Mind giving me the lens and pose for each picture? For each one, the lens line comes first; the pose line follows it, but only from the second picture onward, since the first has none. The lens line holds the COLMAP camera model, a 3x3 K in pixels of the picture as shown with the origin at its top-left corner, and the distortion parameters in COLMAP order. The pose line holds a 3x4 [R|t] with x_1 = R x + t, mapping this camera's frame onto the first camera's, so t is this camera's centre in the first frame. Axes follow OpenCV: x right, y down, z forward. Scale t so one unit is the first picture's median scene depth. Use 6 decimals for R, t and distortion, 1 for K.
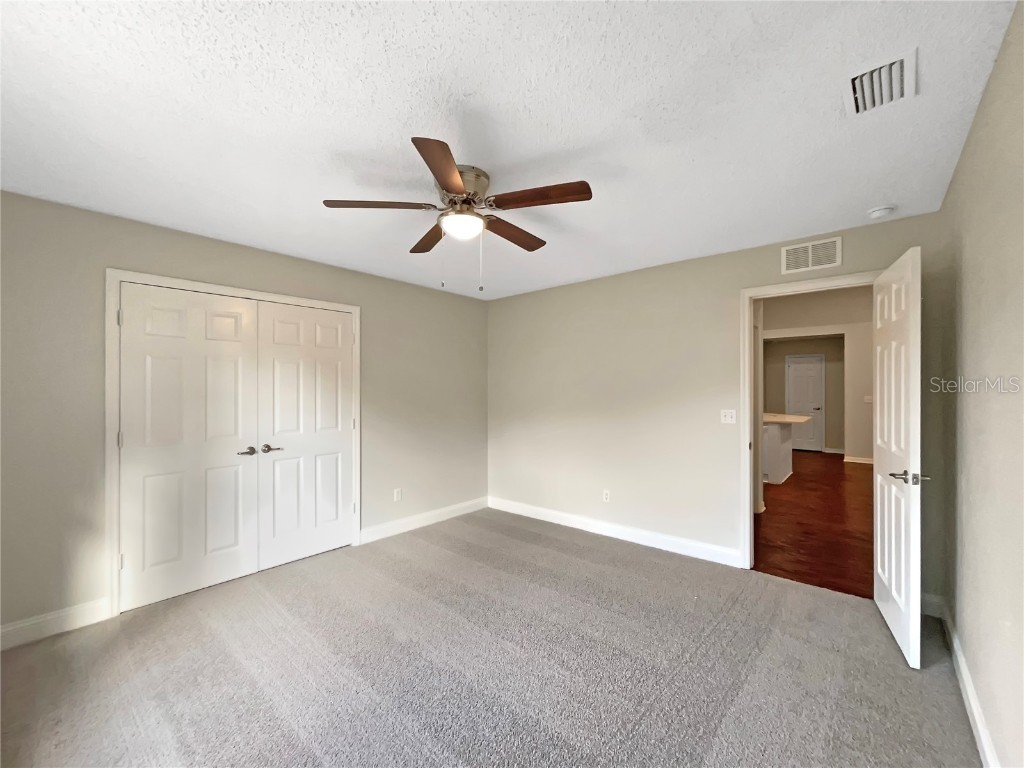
lens RADIAL K [[425.0, 0, 517.8], [0, 425.0, 385.2], [0, 0, 1]] dist [-0.007255, 0.001103]
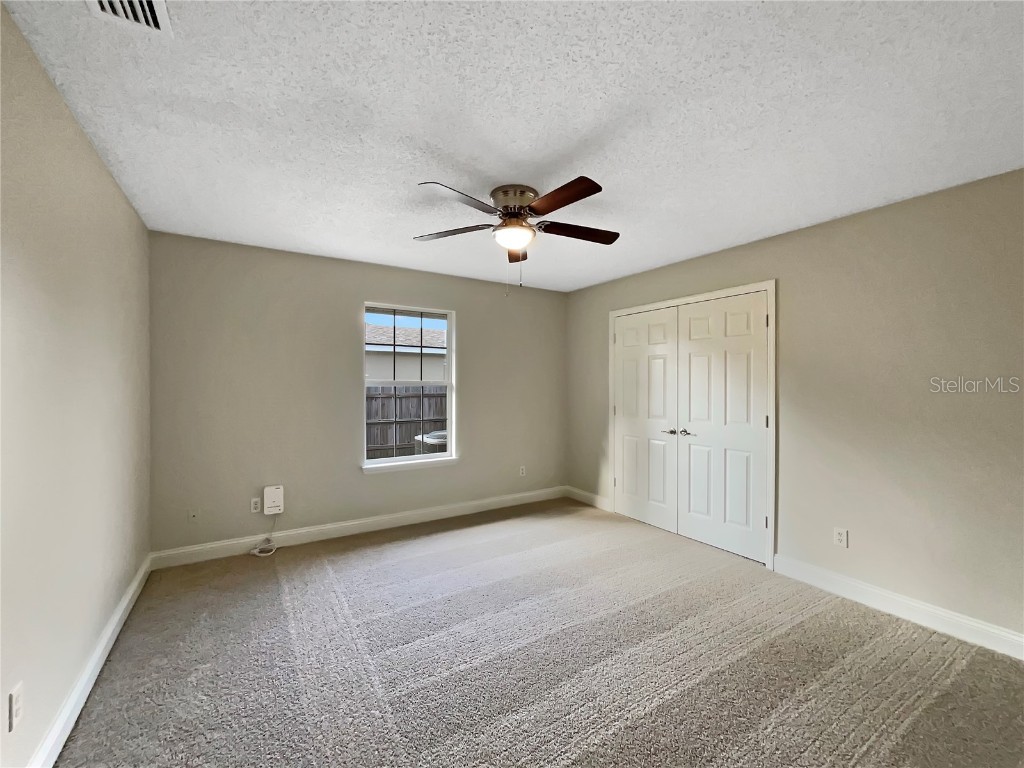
lens RADIAL K [[425.0, 0, 518.2], [0, 425.0, 385.6], [0, 0, 1]] dist [-0.007255, 0.001103]
pose [[-0.302078, 0.012601, -0.953200, 0.685084], [0.007494, 0.999913, 0.010844, 0.006778], [0.953254, -0.003867, -0.302146, 0.973822]]
